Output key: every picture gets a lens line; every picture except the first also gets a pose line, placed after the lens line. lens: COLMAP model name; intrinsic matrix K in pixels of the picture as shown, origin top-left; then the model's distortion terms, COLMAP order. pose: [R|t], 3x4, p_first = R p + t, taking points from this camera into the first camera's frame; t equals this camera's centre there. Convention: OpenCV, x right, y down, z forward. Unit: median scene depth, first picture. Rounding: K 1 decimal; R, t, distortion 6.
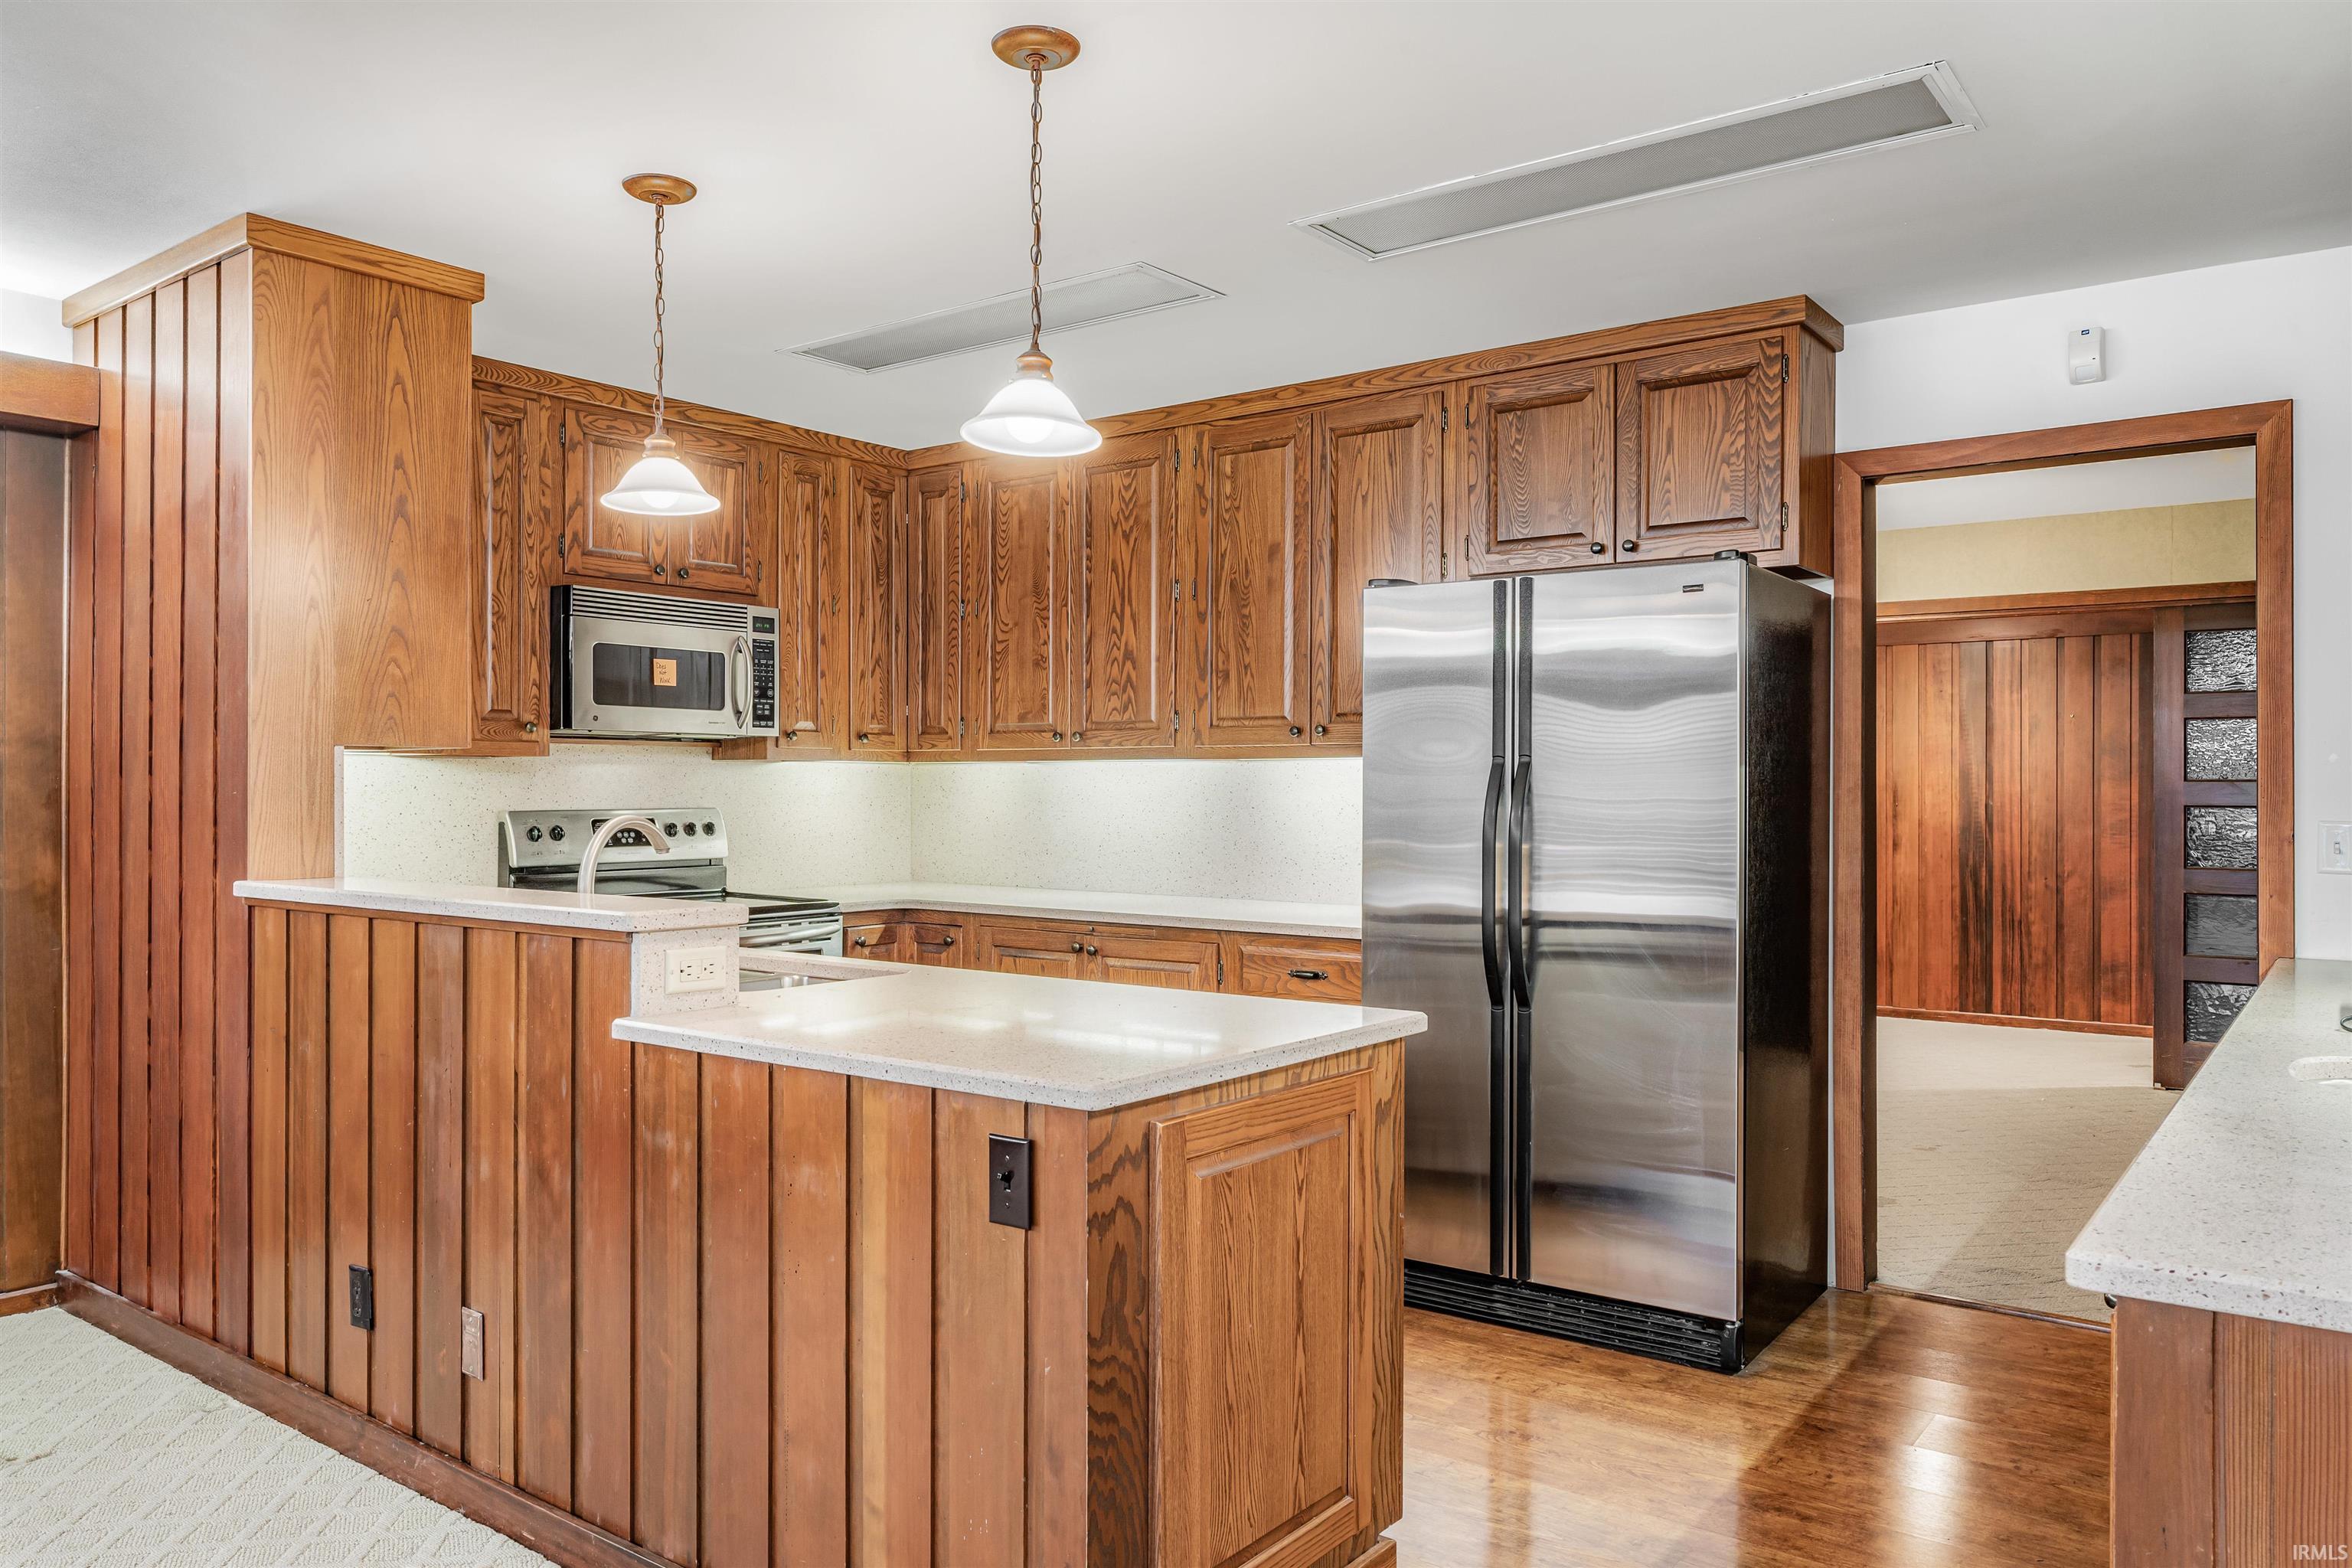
lens RADIAL K [[1633.4, 0, 1176.4], [0, 1633.4, 785.3], [0, 0, 1]] dist [0.000019, 0.000008]
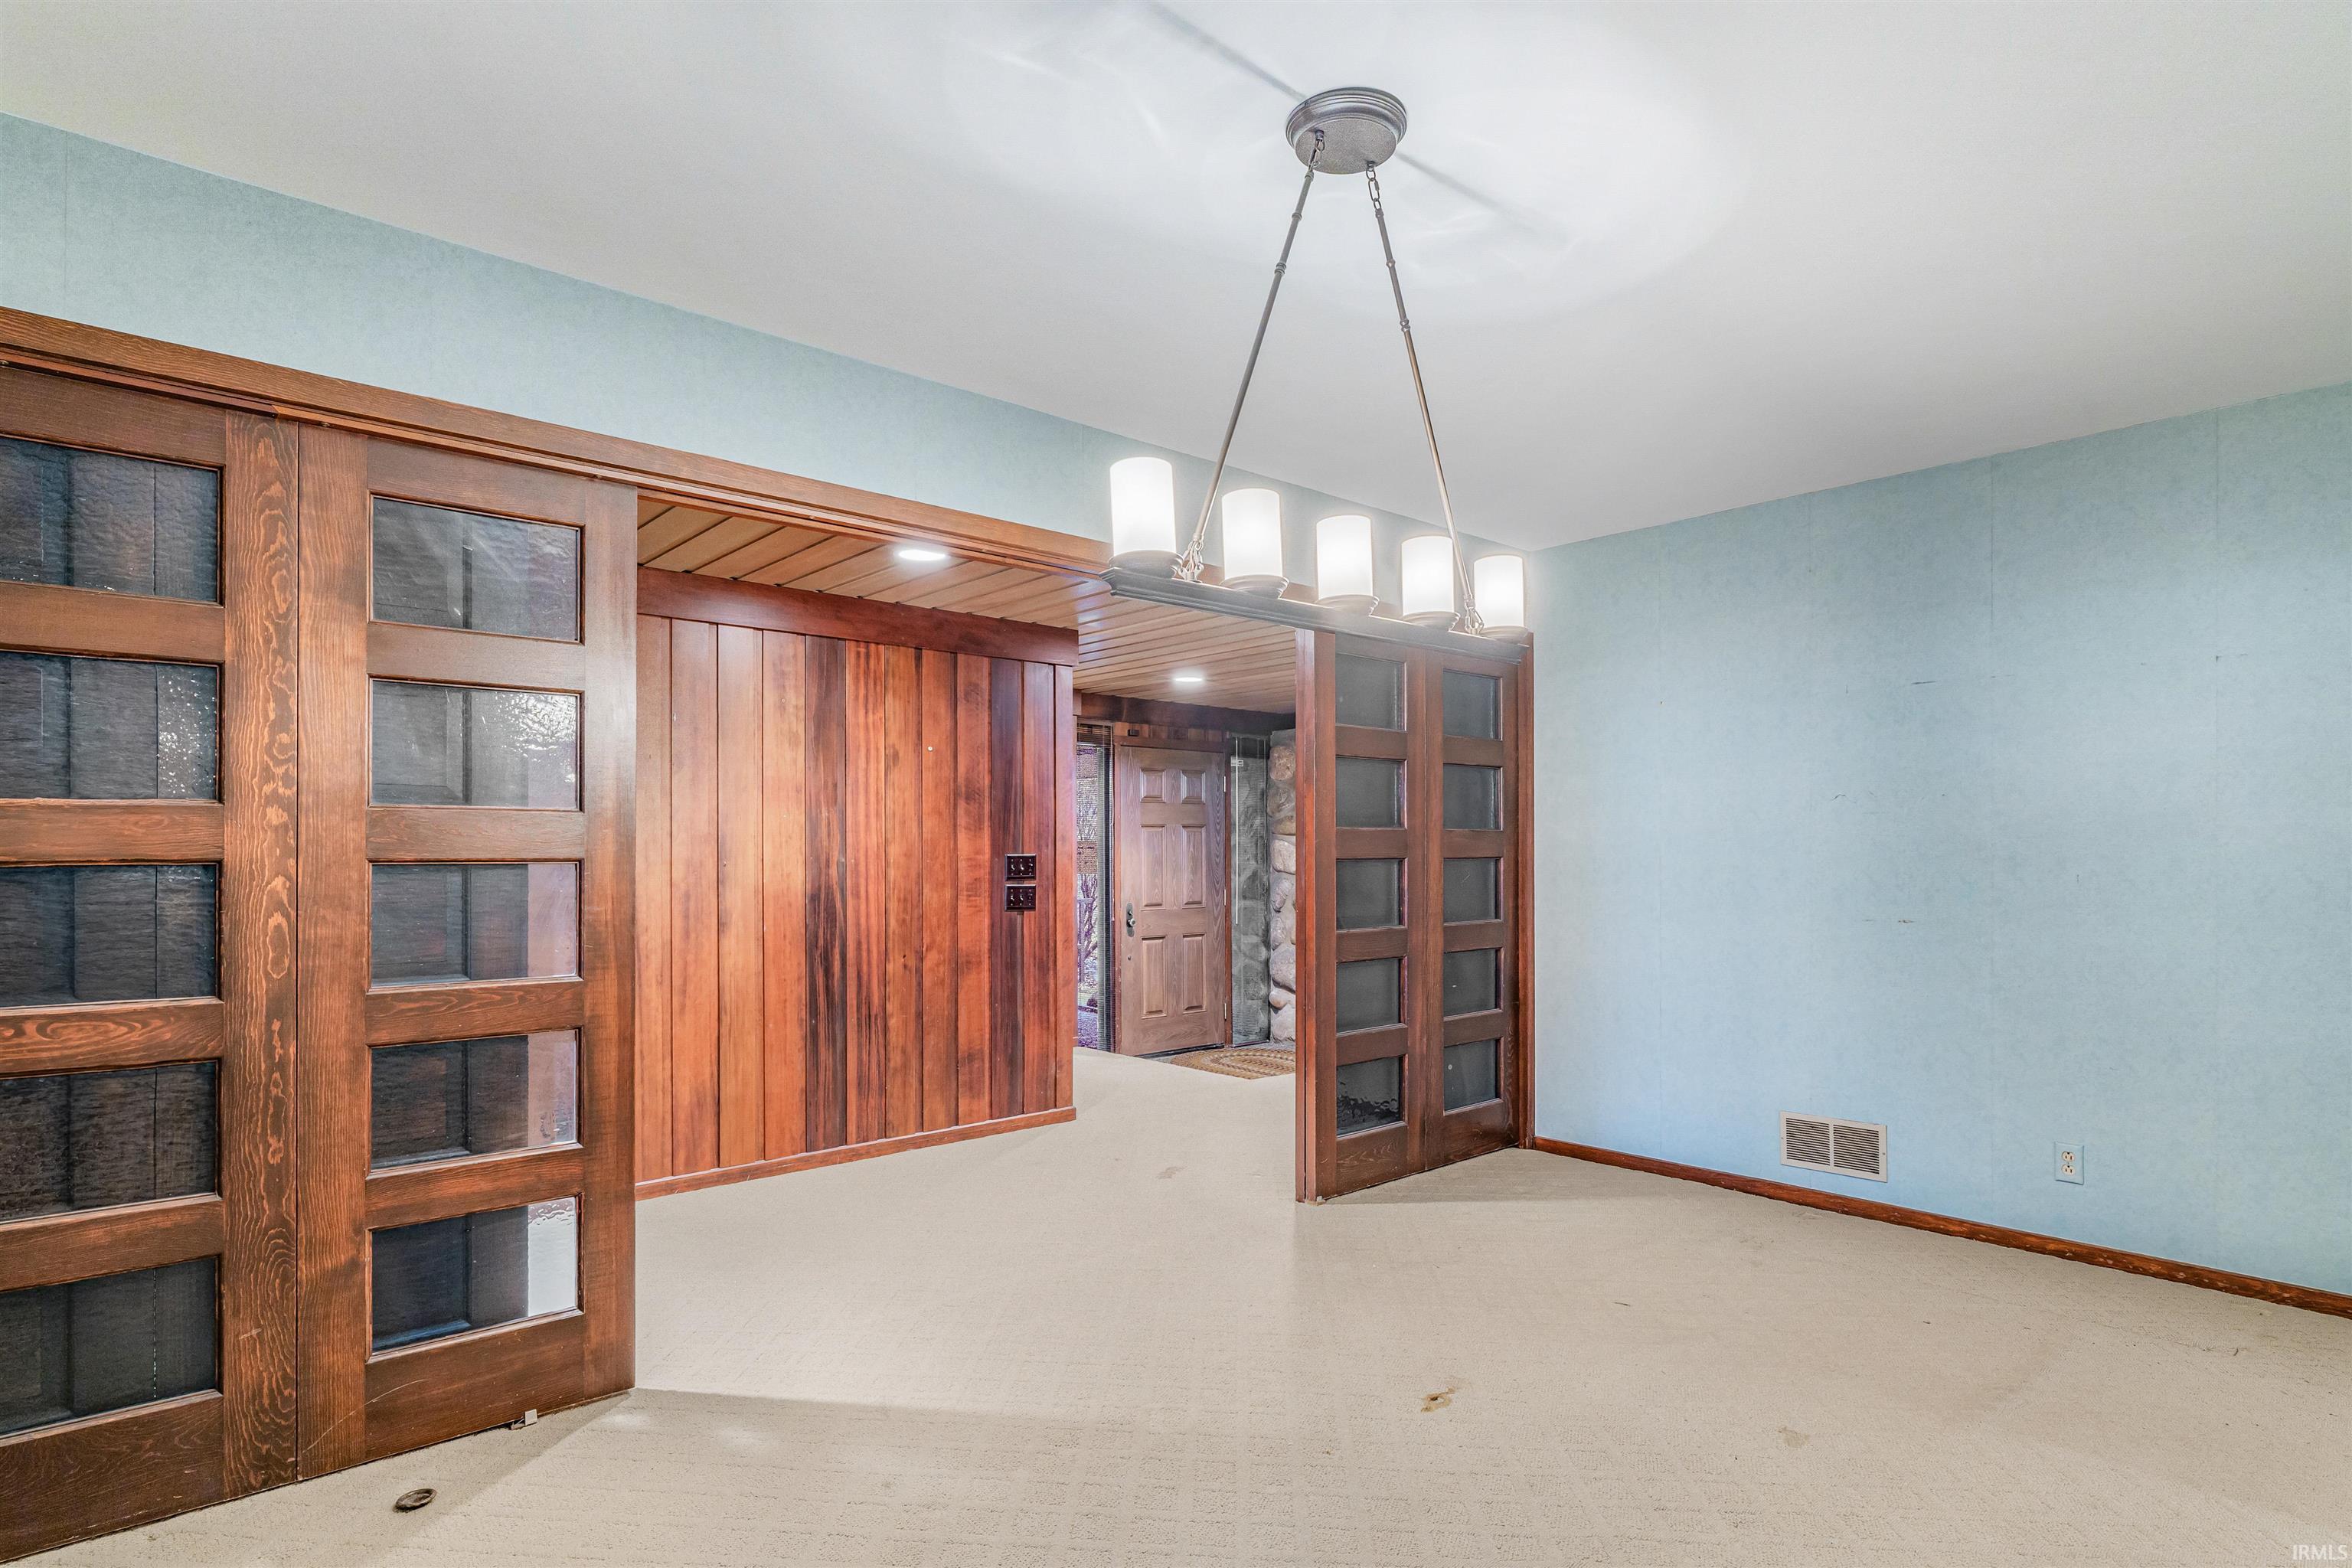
lens RADIAL K [[1220.9, 0, 1179.8], [0, 1220.9, 859.1], [0, 0, 1]] dist [-0.001805, -0.000256]
pose [[0.201819, -0.007803, 0.979392, -0.008865], [0.000486, 0.999969, 0.007867, 0.006388], [-0.979423, -0.001112, 0.201817, 0.751728]]
